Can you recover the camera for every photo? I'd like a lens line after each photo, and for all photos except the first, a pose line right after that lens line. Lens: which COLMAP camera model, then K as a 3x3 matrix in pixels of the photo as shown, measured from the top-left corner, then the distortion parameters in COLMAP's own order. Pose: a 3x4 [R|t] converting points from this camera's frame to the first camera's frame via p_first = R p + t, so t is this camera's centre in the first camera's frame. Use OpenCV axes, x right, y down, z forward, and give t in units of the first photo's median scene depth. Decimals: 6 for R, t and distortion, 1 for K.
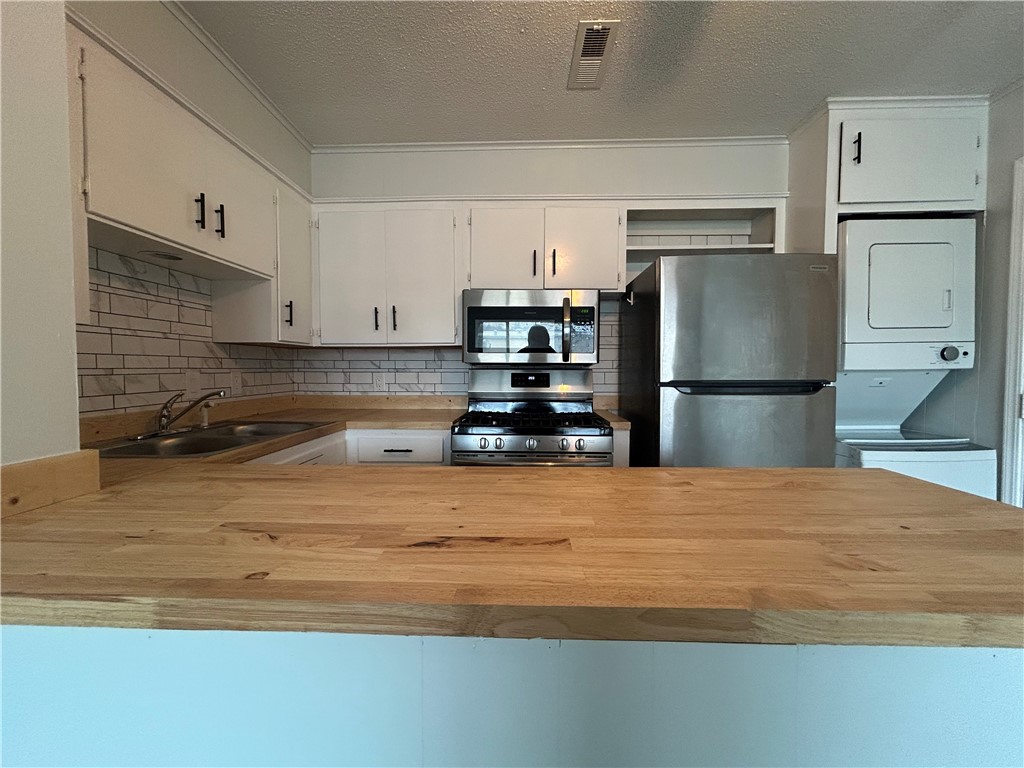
lens RADIAL K [[413.4, 0, 508.1], [0, 413.4, 383.8], [0, 0, 1]] dist [0.001347, 0.000436]
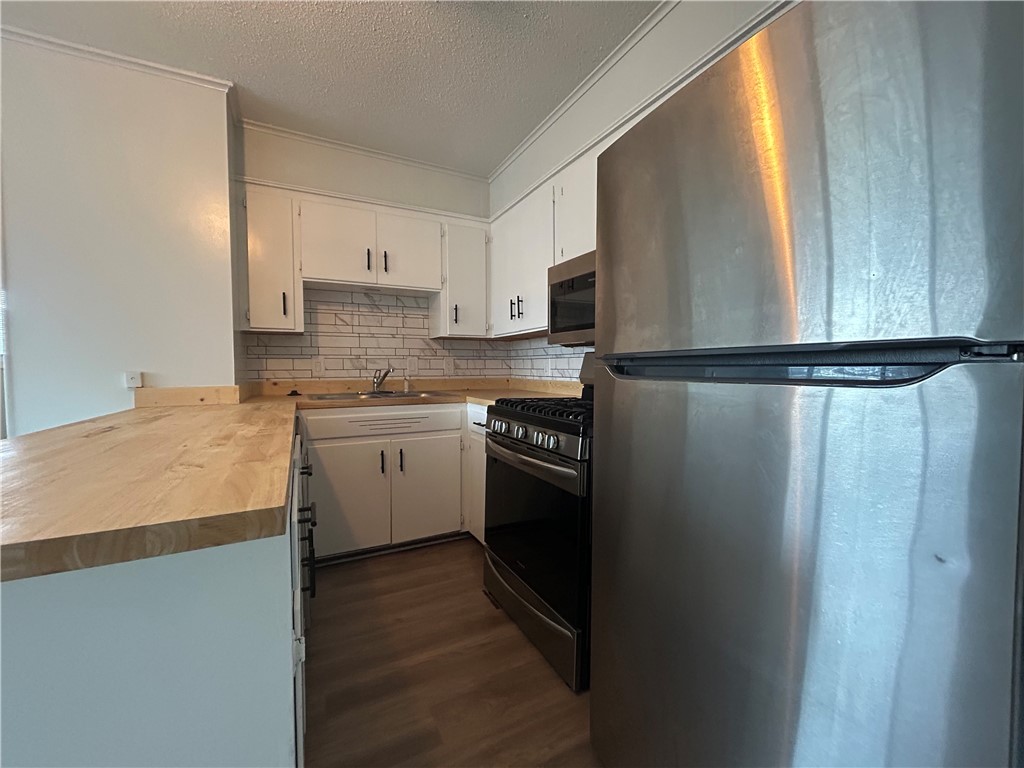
lens RADIAL K [[413.4, 0, 515.0], [0, 413.4, 380.5], [0, 0, 1]] dist [0.001347, 0.000436]
pose [[0.497275, 0.027137, -0.867169, 0.807000], [-0.031227, 0.999423, 0.013369, 0.023903], [0.867031, 0.020431, 0.497835, 0.546659]]
